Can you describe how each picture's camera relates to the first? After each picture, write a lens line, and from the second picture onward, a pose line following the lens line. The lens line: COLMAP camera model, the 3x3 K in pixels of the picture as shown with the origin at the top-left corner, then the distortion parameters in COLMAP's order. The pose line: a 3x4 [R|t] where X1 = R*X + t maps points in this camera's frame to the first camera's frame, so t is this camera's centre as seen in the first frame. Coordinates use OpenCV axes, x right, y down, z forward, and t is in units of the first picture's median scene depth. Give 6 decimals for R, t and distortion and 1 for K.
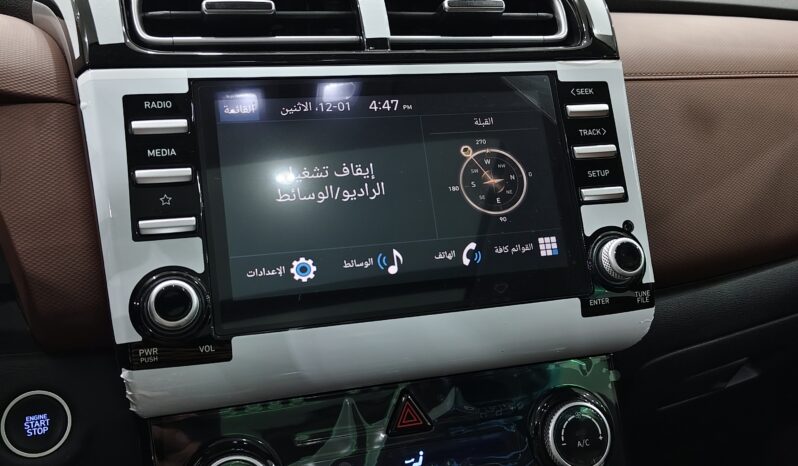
lens RADIAL K [[730.5, 0, 396.3], [0, 730.5, 224.8], [0, 0, 1]] dist [0.054904, 0.000000]
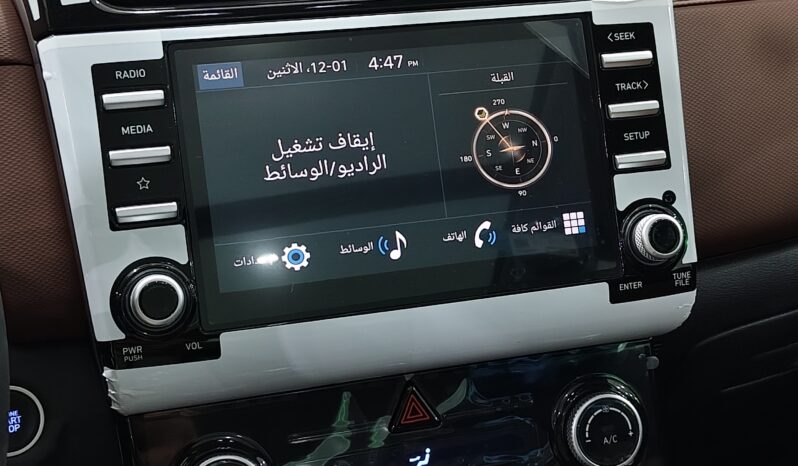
lens RADIAL K [[1161.5, 0, 405.1], [0, 1161.5, 206.9], [0, 0, 1]] dist [0.096762, 0.000000]
pose [[0.999969, 0.002747, -0.007343, 0.016552], [-0.001767, 0.991478, 0.130265, -0.173401], [0.007639, -0.130248, 0.991452, -0.381300]]
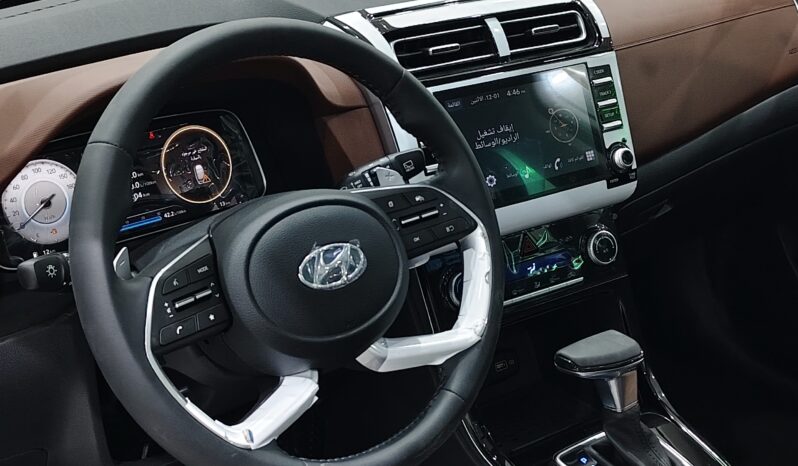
lens RADIAL K [[1161.5, 0, 398.6], [0, 1161.5, 232.2], [0, 0, 1]] dist [0.096762, 0.000000]
pose [[0.954834, -0.109872, 0.276081, -1.210357], [0.059235, 0.980859, 0.185488, -0.392517], [-0.291177, -0.160757, 0.943066, -1.905860]]
